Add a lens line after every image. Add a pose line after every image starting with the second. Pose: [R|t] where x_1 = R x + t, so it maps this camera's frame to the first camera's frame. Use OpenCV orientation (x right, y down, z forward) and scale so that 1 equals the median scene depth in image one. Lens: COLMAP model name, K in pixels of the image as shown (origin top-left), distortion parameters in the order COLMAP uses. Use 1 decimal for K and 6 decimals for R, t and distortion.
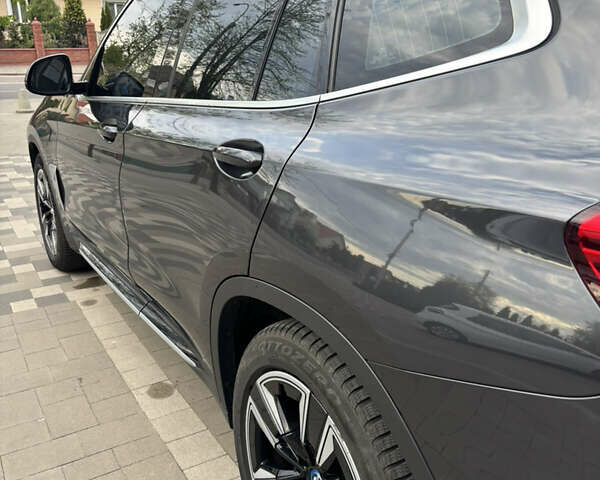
lens RADIAL K [[578.0, 0, 303.2], [0, 578.0, 242.2], [0, 0, 1]] dist [0.051711, 0.000000]
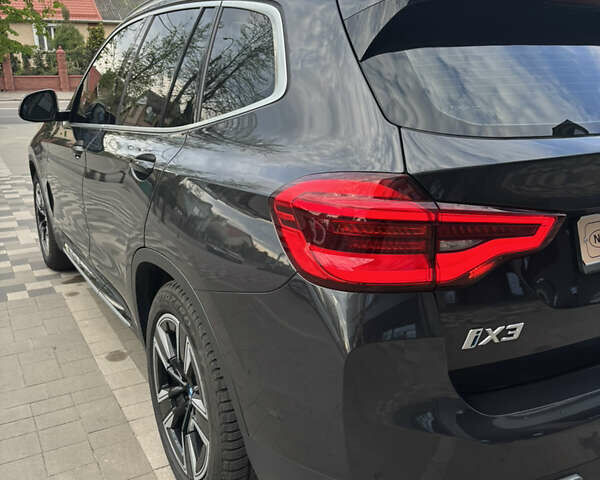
lens RADIAL K [[578.0, 0, 296.4], [0, 578.0, 237.1], [0, 0, 1]] dist [0.051711, 0.000000]
pose [[0.999242, 0.001324, -0.038904, 0.137506], [-0.003049, 0.999013, -0.044313, 0.039225], [0.038807, 0.044398, 0.998260, -0.177683]]
